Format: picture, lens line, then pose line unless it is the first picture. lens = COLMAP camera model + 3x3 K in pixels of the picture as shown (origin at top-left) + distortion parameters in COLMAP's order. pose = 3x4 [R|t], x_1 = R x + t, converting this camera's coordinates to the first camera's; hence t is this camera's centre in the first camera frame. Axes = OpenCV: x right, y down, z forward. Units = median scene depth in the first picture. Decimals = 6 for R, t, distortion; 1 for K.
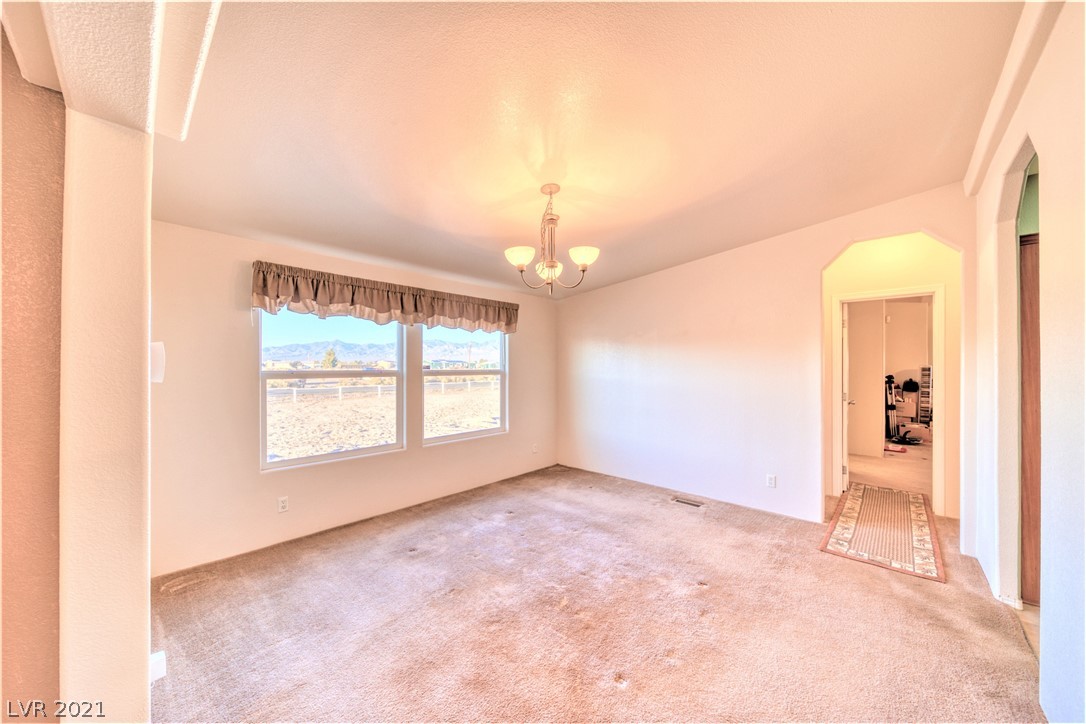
lens RADIAL K [[384.8, 0, 547.8], [0, 384.8, 363.2], [0, 0, 1]] dist [-0.000320, -0.001232]
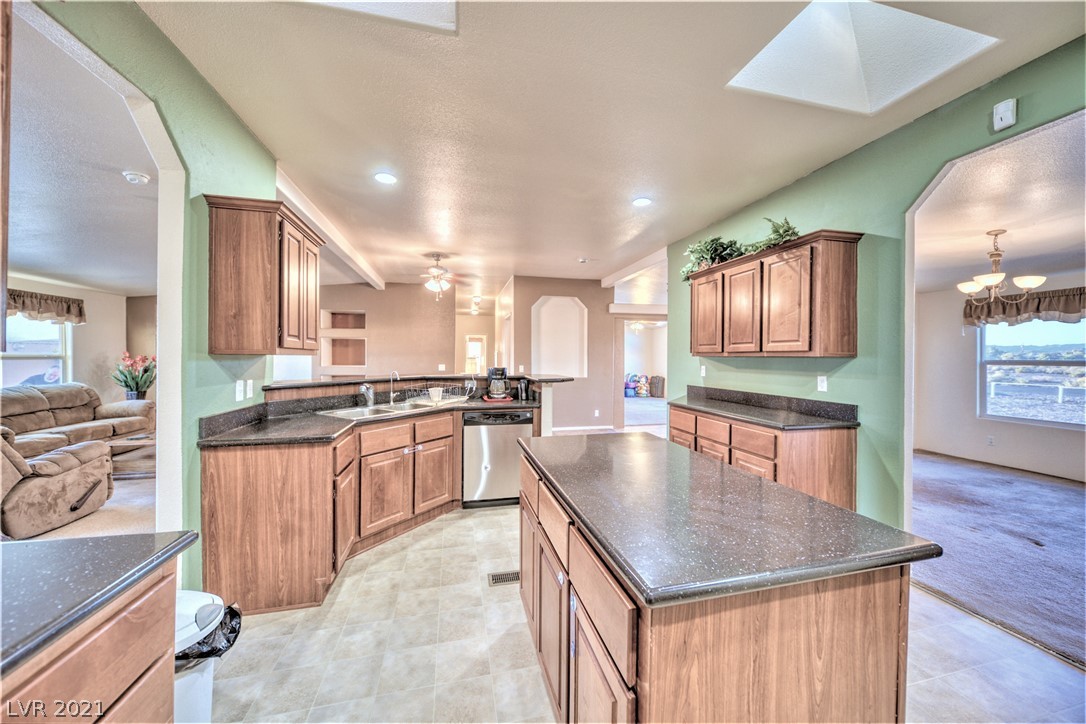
lens RADIAL K [[384.8, 0, 543.9], [0, 384.8, 357.2], [0, 0, 1]] dist [-0.000320, -0.001232]
pose [[0.560179, -0.003693, 0.828364, -0.343770], [-0.006839, 0.999935, 0.009082, 0.004428], [-0.828344, -0.010753, 0.560117, -1.073587]]
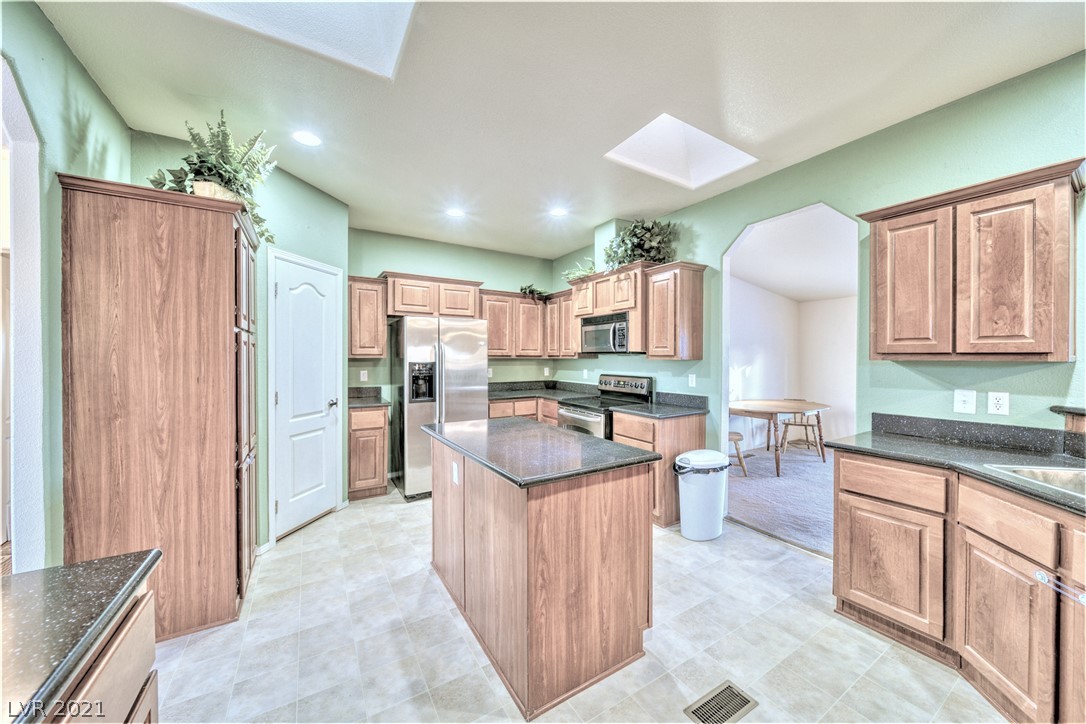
lens RADIAL K [[384.8, 0, 545.7], [0, 384.8, 357.9], [0, 0, 1]] dist [-0.000320, -0.001232]
pose [[-0.273166, -0.008173, -0.961932, 0.620697], [0.002029, 0.999957, -0.009073, 0.008903], [0.961965, -0.004430, -0.273137, -0.734033]]
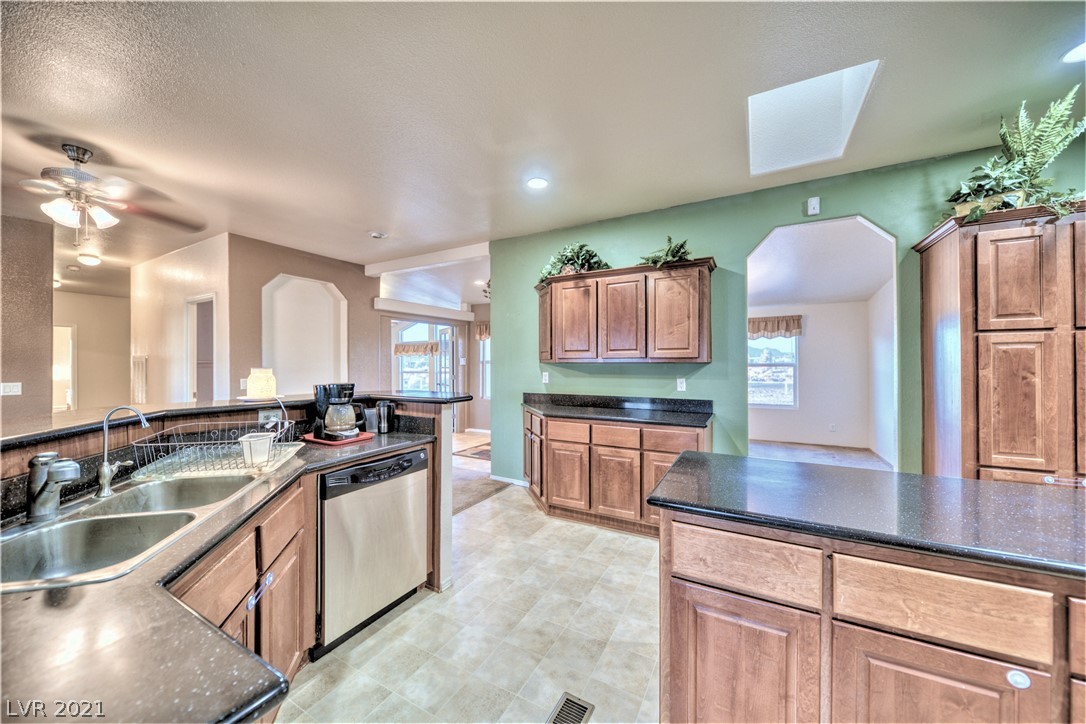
lens RADIAL K [[384.8, 0, 545.2], [0, 384.8, 361.2], [0, 0, 1]] dist [-0.000320, -0.001232]
pose [[-0.240256, 0.001591, 0.970708, -0.215974], [-0.003696, 0.999990, -0.002553, 0.007733], [-0.970703, -0.004201, -0.240248, -0.553846]]
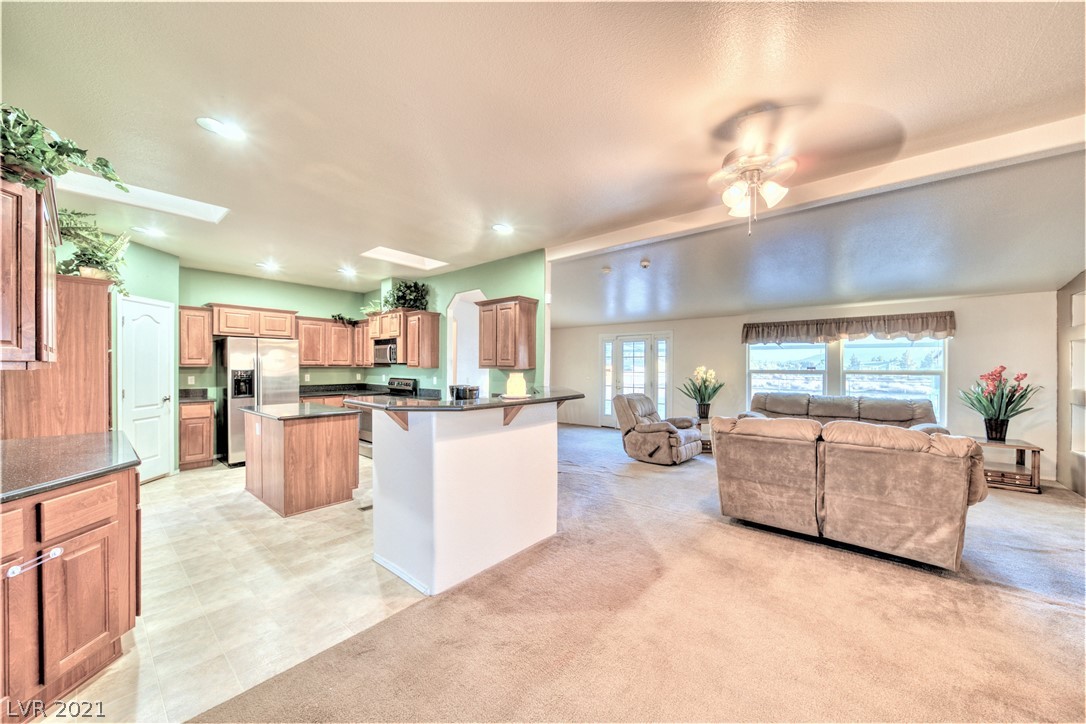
lens RADIAL K [[384.8, 0, 542.4], [0, 384.8, 367.3], [0, 0, 1]] dist [-0.000320, -0.001232]
pose [[0.041122, -0.004587, -0.999144, 1.228093], [0.002833, 0.999986, -0.004474, 0.010820], [0.999150, -0.002646, 0.041135, -0.256487]]
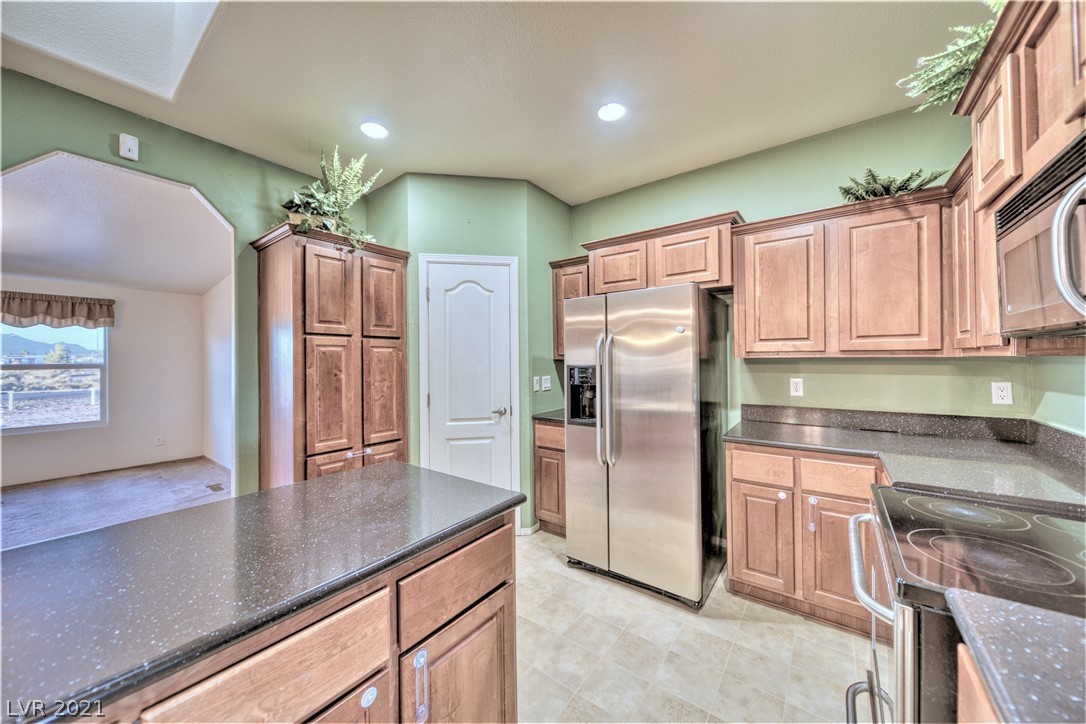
lens RADIAL K [[384.8, 0, 538.7], [0, 384.8, 361.3], [0, 0, 1]] dist [-0.000320, -0.001232]
pose [[-0.996002, -0.001284, -0.089319, -0.138157], [-0.000701, 0.999978, -0.006566, 0.008287], [0.089325, -0.006477, -0.995981, -0.658136]]
